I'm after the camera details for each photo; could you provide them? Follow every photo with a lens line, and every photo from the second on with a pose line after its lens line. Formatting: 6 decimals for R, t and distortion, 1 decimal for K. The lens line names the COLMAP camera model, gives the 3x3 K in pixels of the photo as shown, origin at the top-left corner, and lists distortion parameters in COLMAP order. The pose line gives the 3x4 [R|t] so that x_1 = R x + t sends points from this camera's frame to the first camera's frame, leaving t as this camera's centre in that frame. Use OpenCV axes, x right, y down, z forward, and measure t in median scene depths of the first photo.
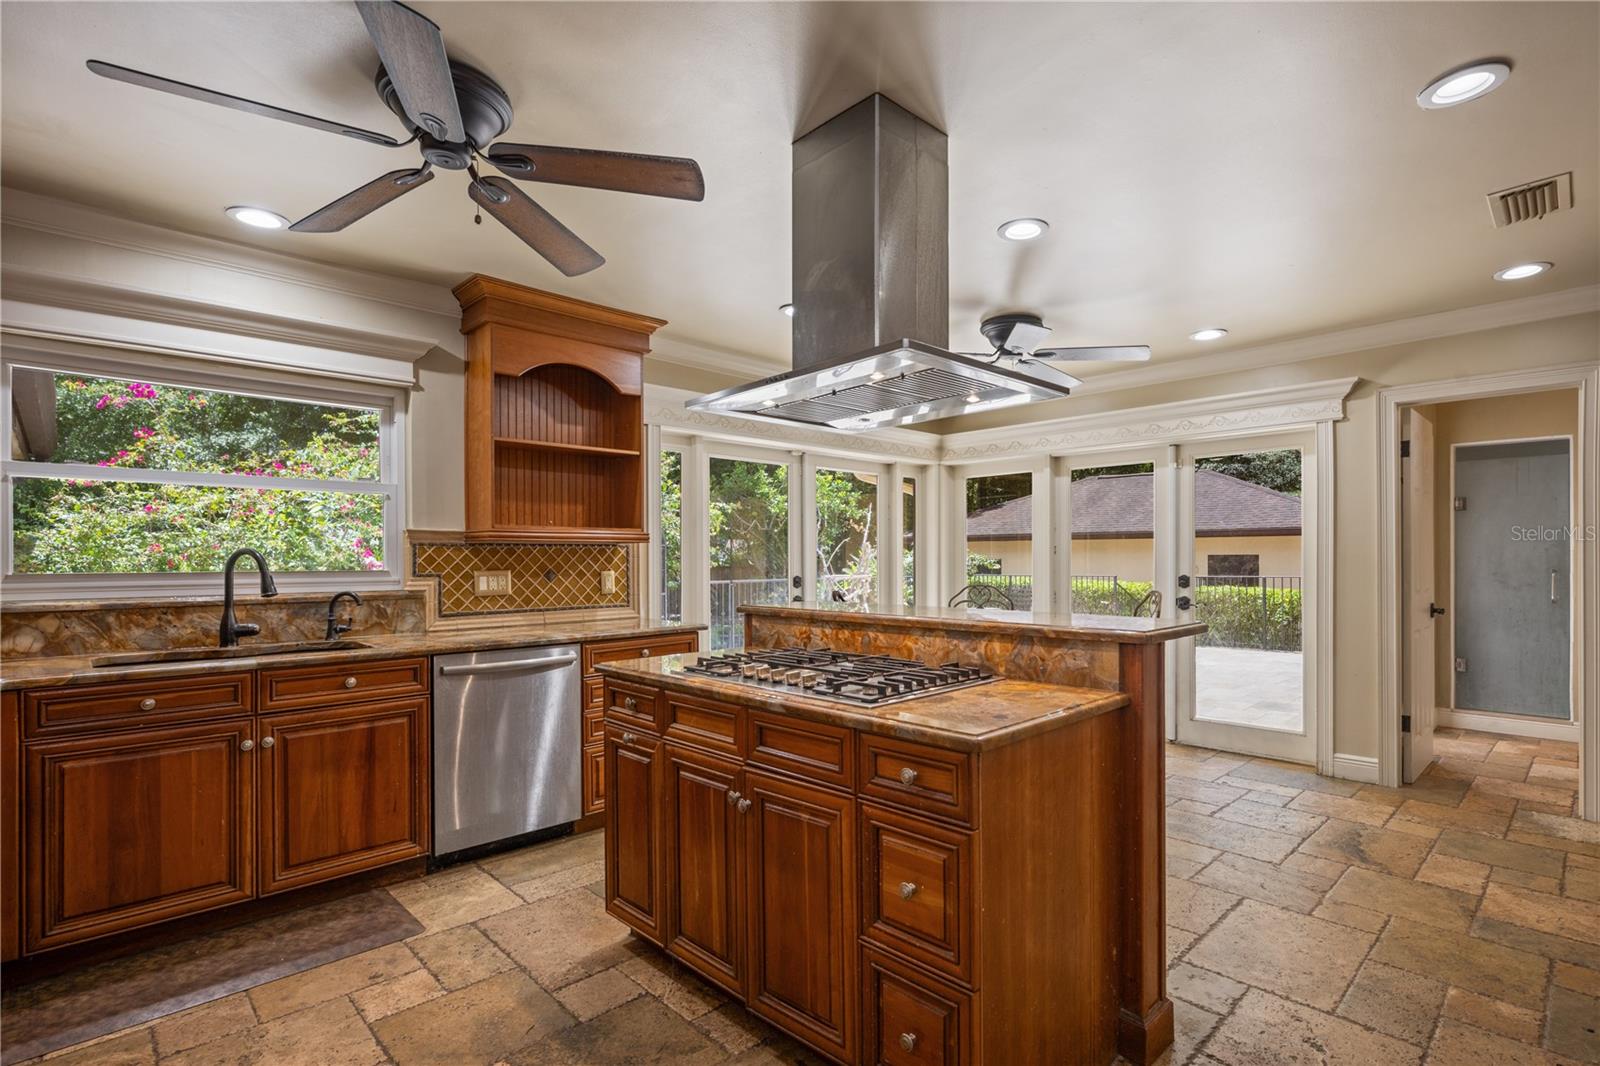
lens RADIAL K [[764.0, 0, 804.0], [0, 764.0, 563.6], [0, 0, 1]] dist [0.001070, 0.000150]
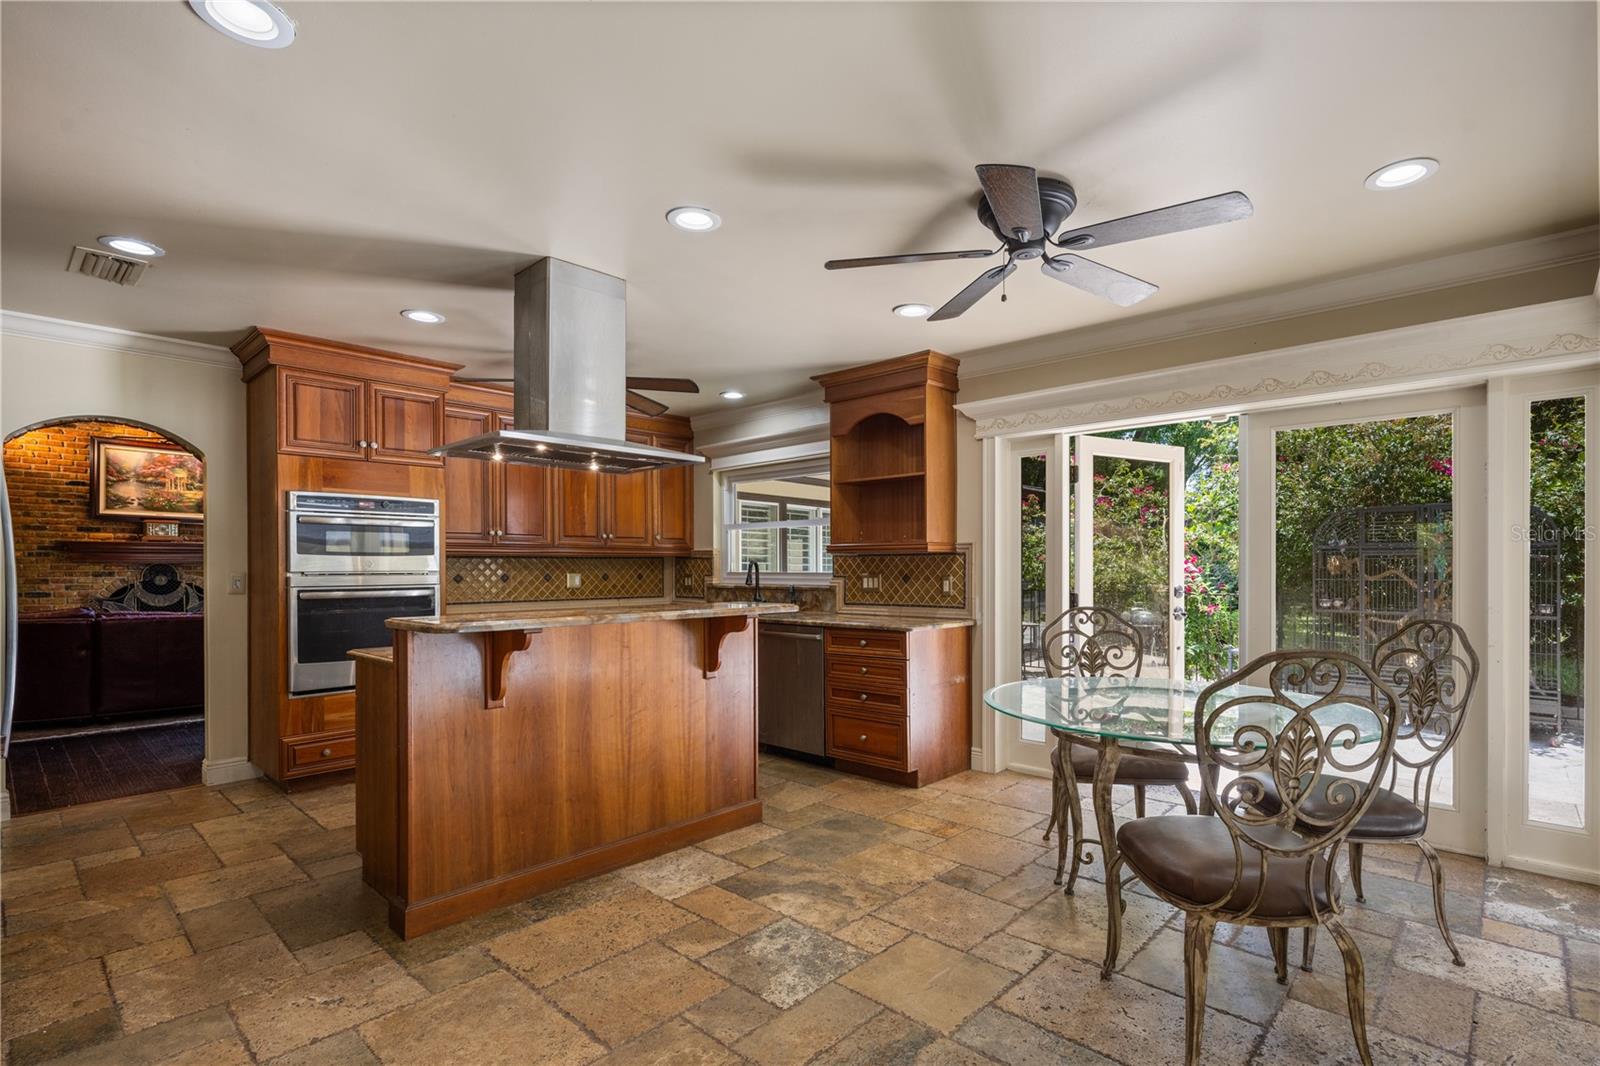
lens RADIAL K [[764.0, 0, 804.0], [0, 764.0, 563.6], [0, 0, 1]] dist [0.001070, 0.000150]
pose [[0.052210, -0.001639, -0.998635, 0.944604], [-0.006279, 0.999978, -0.001969, -0.006094], [0.998616, 0.006373, 0.052199, 0.780644]]
